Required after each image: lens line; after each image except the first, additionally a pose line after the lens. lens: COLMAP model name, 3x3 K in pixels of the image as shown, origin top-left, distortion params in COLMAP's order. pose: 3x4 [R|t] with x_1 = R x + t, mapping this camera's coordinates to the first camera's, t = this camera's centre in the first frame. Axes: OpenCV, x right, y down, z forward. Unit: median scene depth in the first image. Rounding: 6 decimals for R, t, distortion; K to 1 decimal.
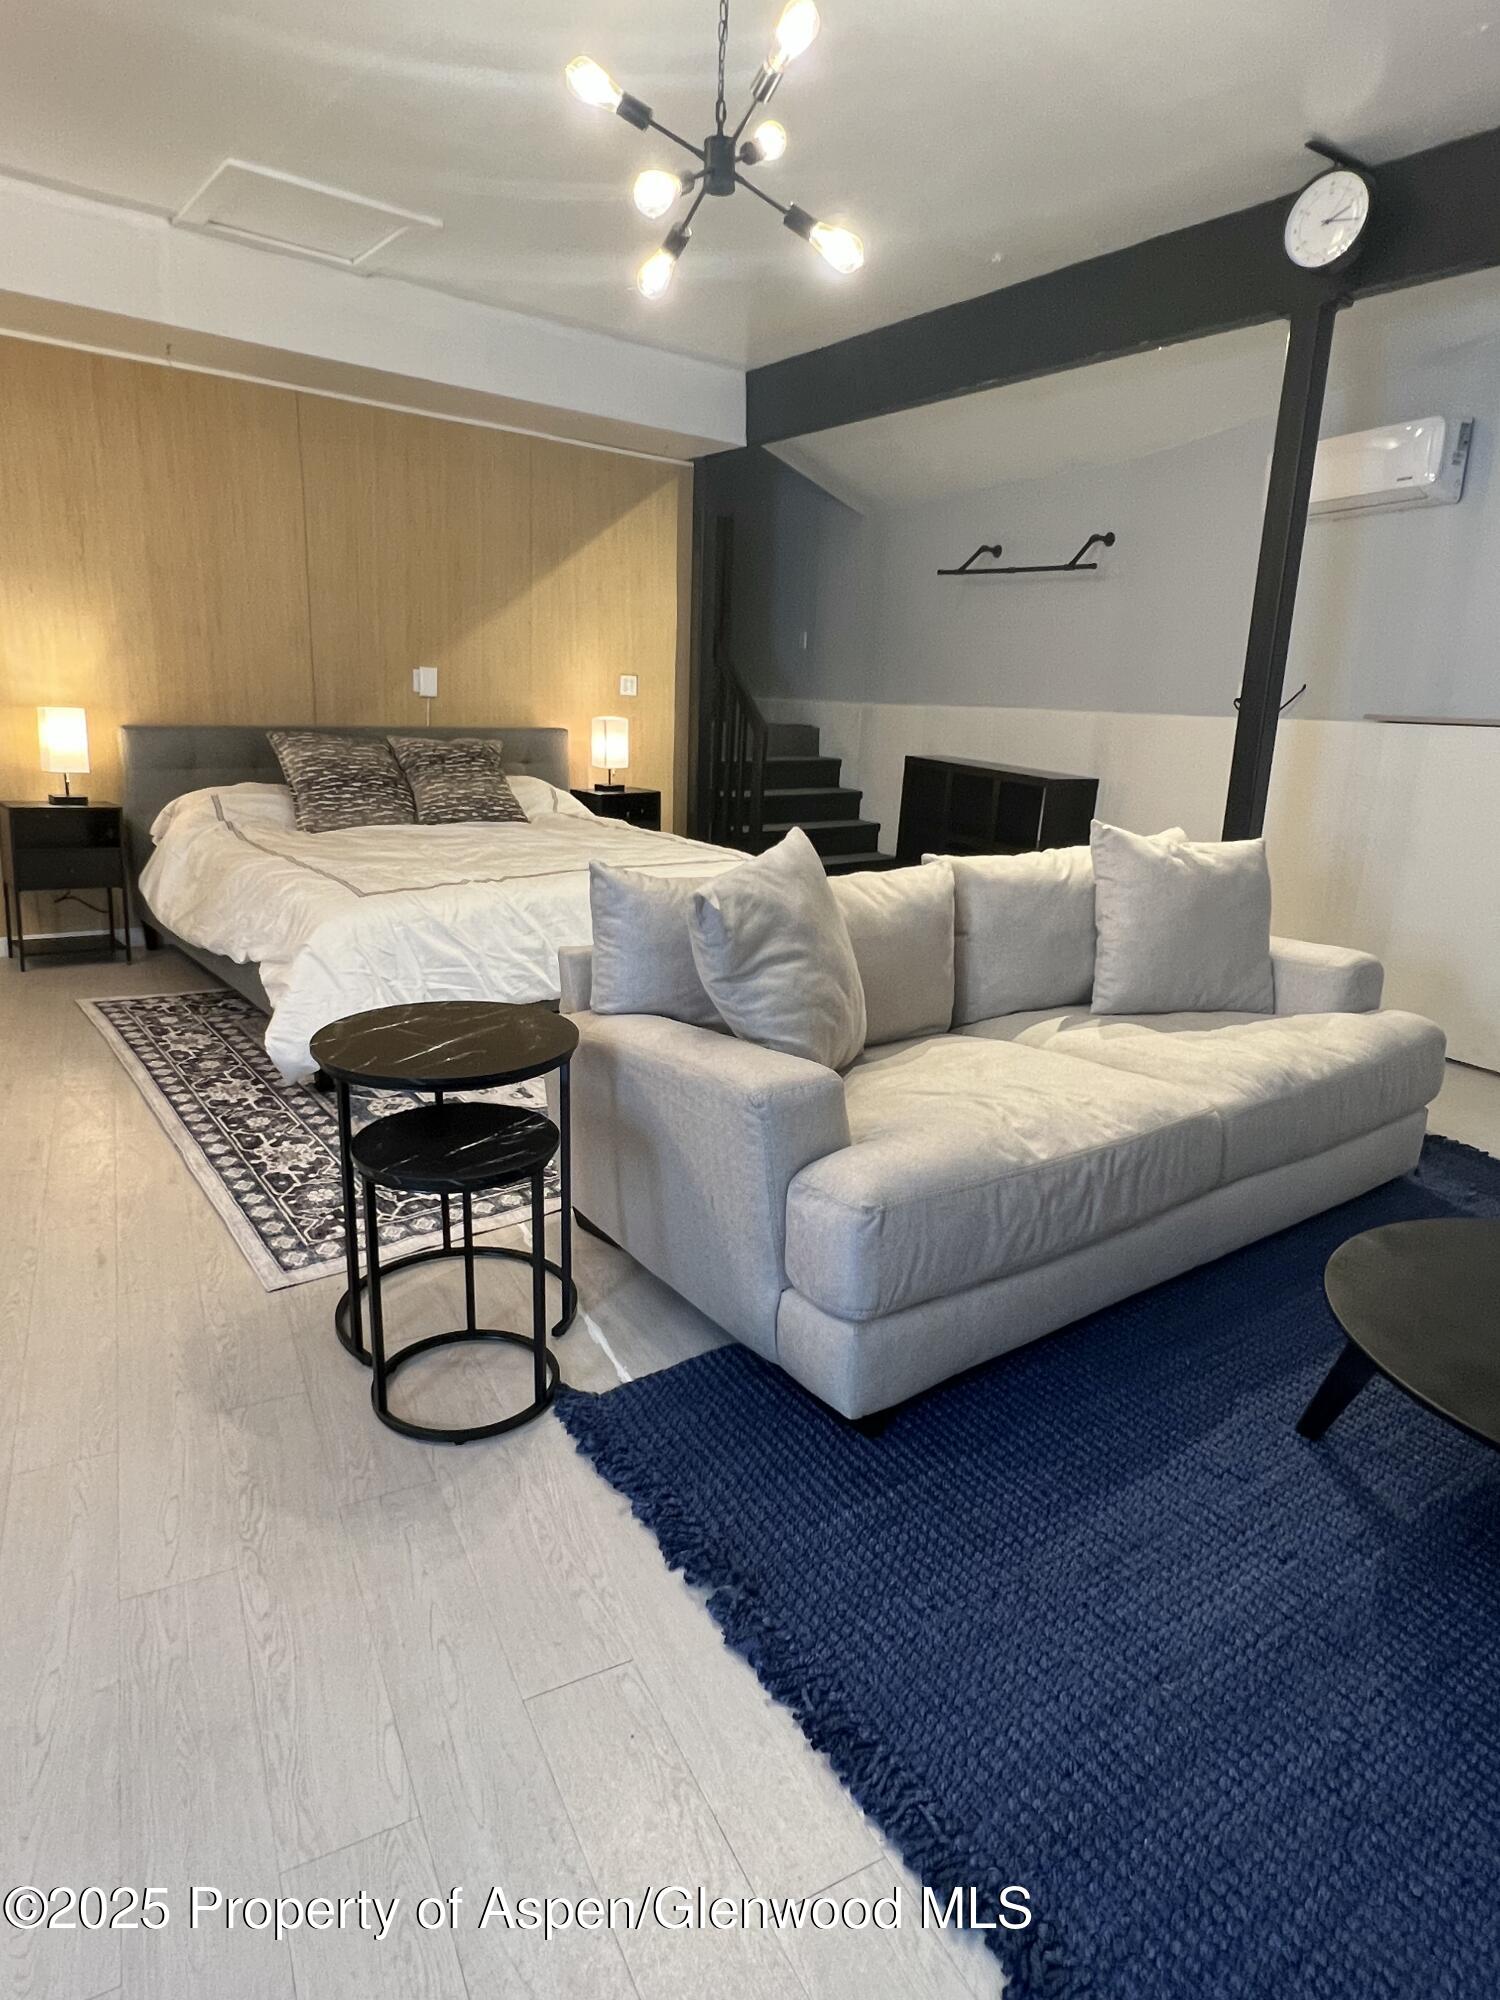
lens RADIAL K [[1152.2, 0, 742.7], [0, 1152.2, 1008.8], [0, 0, 1]] dist [-0.014049, 0.001607]
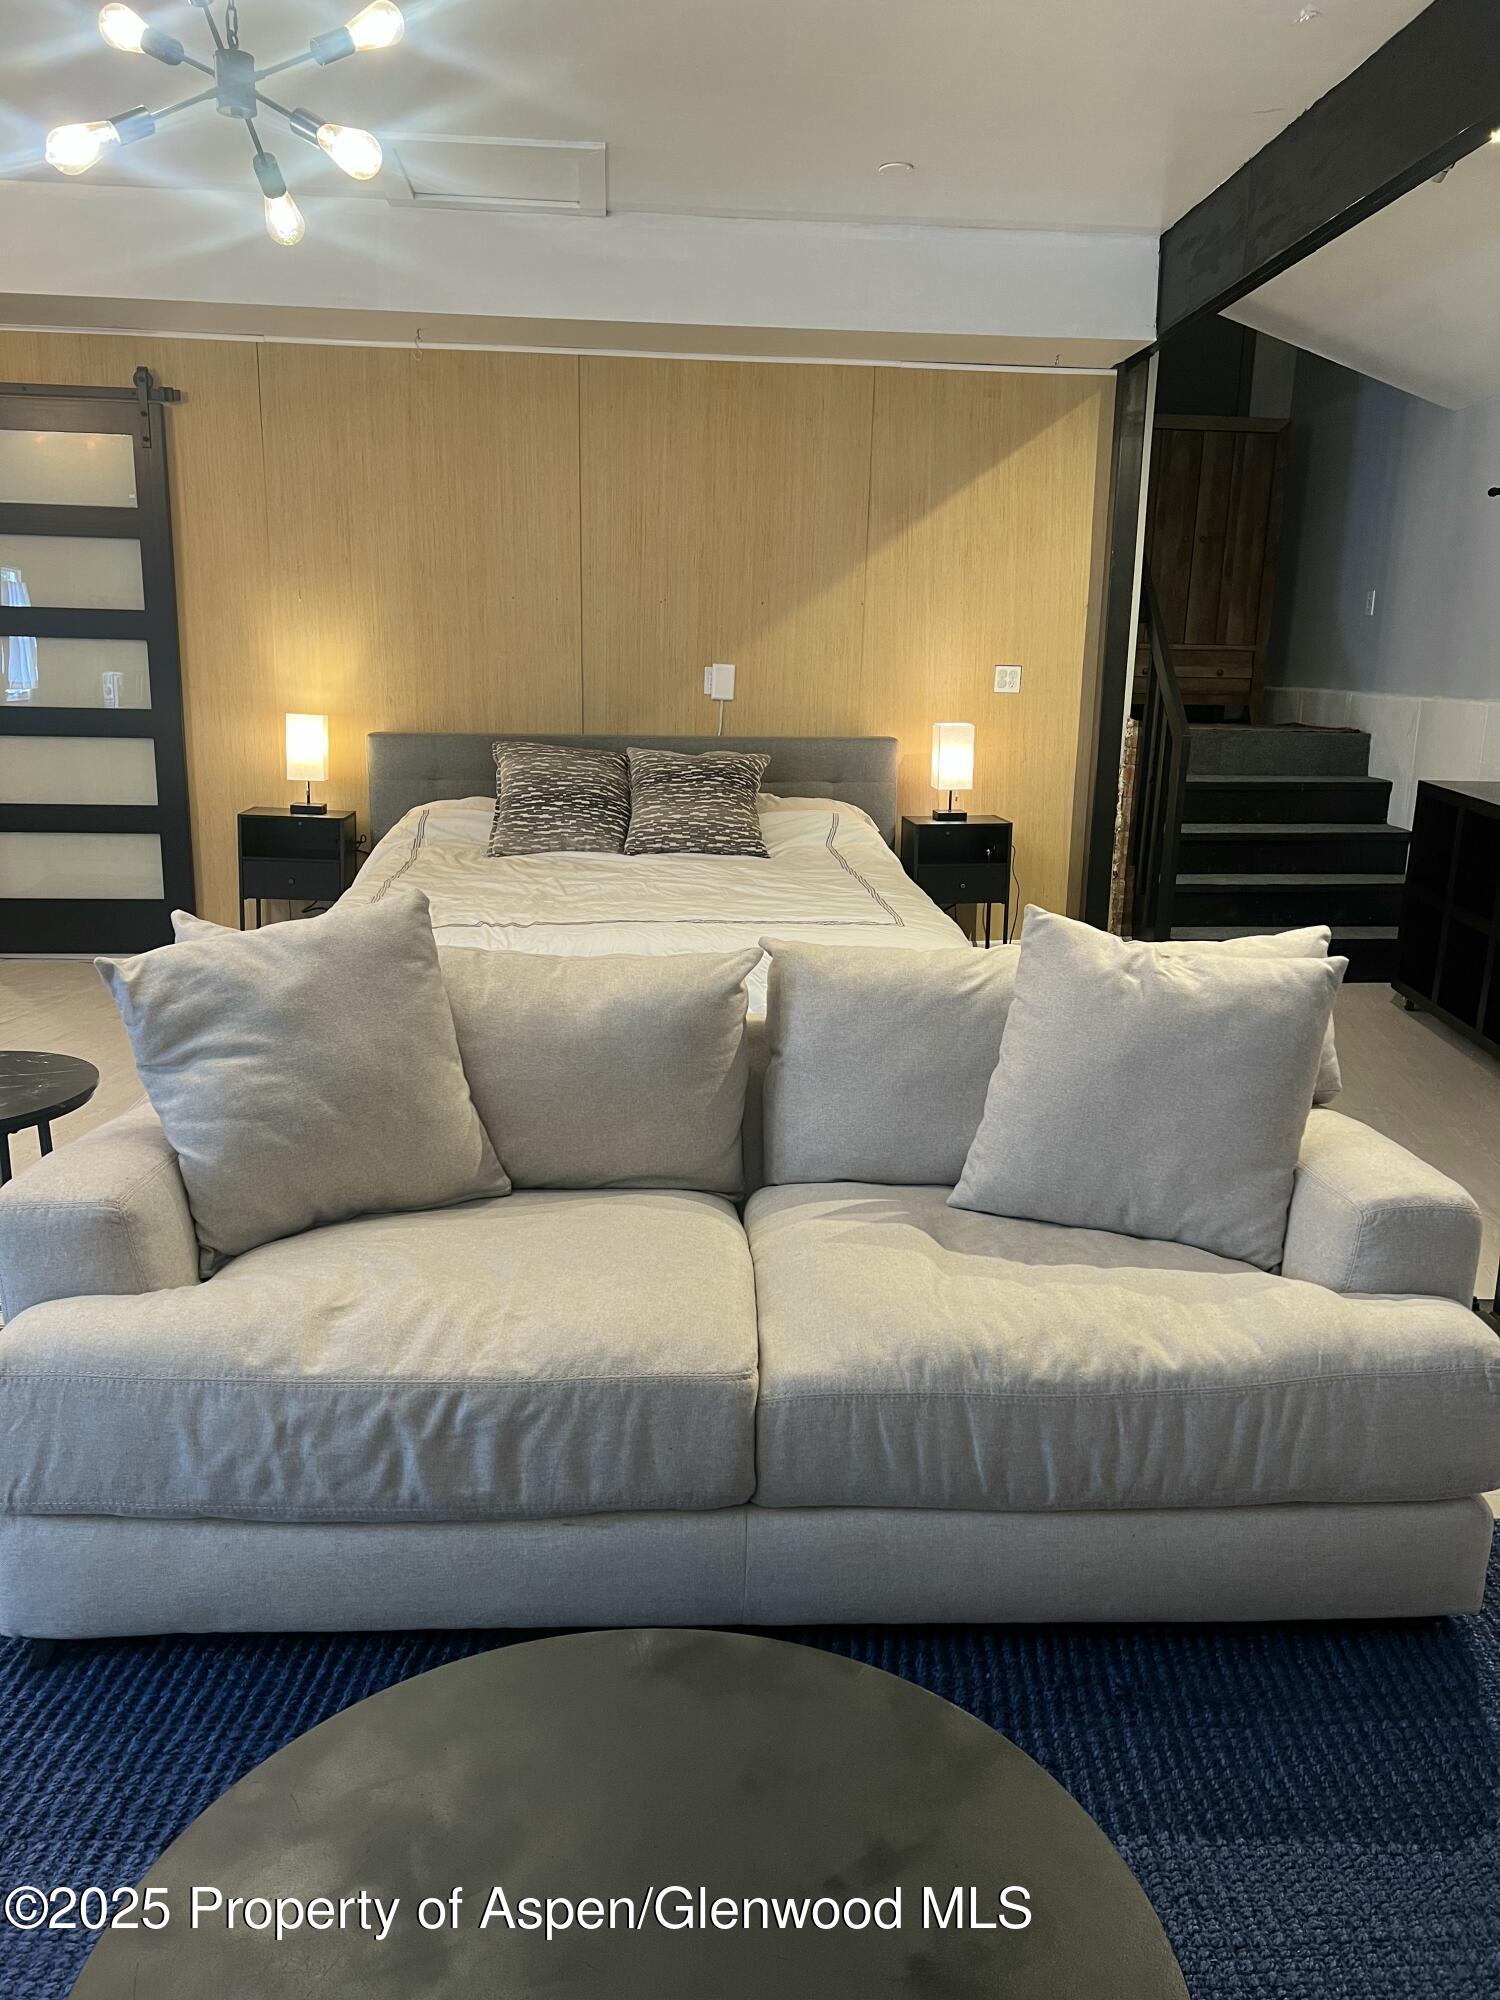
lens RADIAL K [[1504.5, 0, 752.8], [0, 1504.5, 1003.7], [0, 0, 1]] dist [0.035063, -0.018401]
pose [[0.827665, 0.104476, -0.551412, 0.431194], [-0.133231, 0.991010, -0.012212, -0.053233], [0.545179, 0.083572, 0.834144, 0.154131]]
